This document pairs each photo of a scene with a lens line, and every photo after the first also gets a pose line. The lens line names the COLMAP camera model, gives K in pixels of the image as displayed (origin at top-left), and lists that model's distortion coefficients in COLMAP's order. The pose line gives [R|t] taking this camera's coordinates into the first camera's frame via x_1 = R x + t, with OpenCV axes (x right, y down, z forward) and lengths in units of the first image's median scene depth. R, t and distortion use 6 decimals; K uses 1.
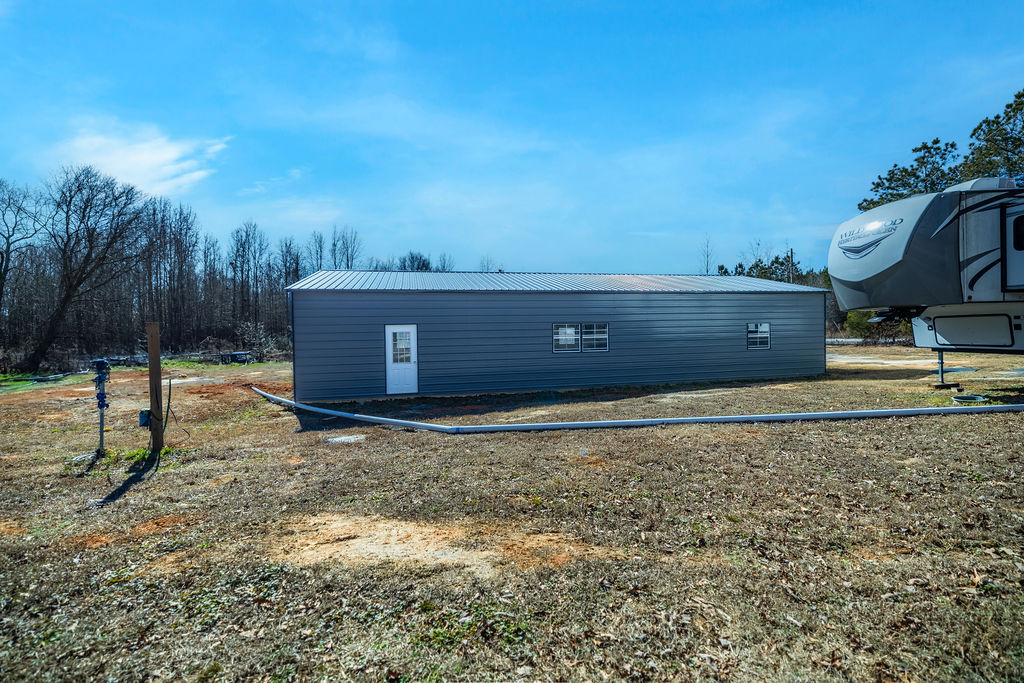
lens RADIAL K [[431.3, 0, 512.5], [0, 431.3, 336.0], [0, 0, 1]] dist [0.000534, -0.000113]
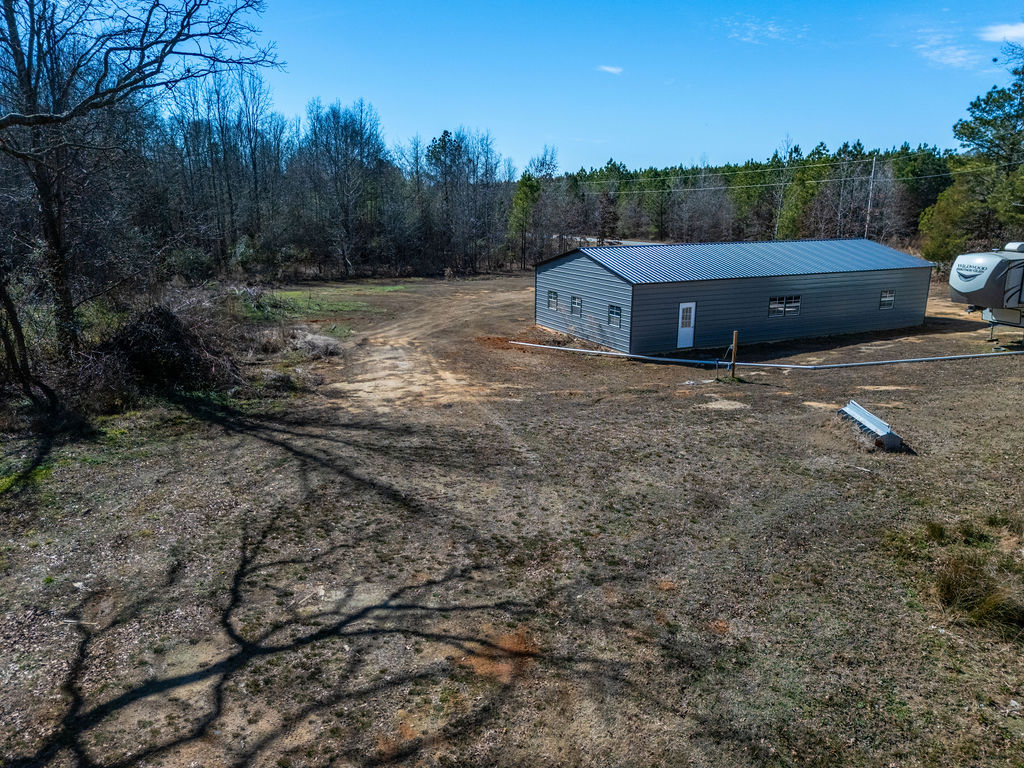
lens RADIAL K [[750.7, 0, 513.2], [0, 750.7, 385.8], [0, 0, 1]] dist [0.078059, -0.068327]
pose [[0.977850, -0.031849, 0.206871, -1.275221], [-0.016086, 0.973997, 0.225991, -0.296930], [-0.208689, -0.224313, 0.951910, -1.311297]]
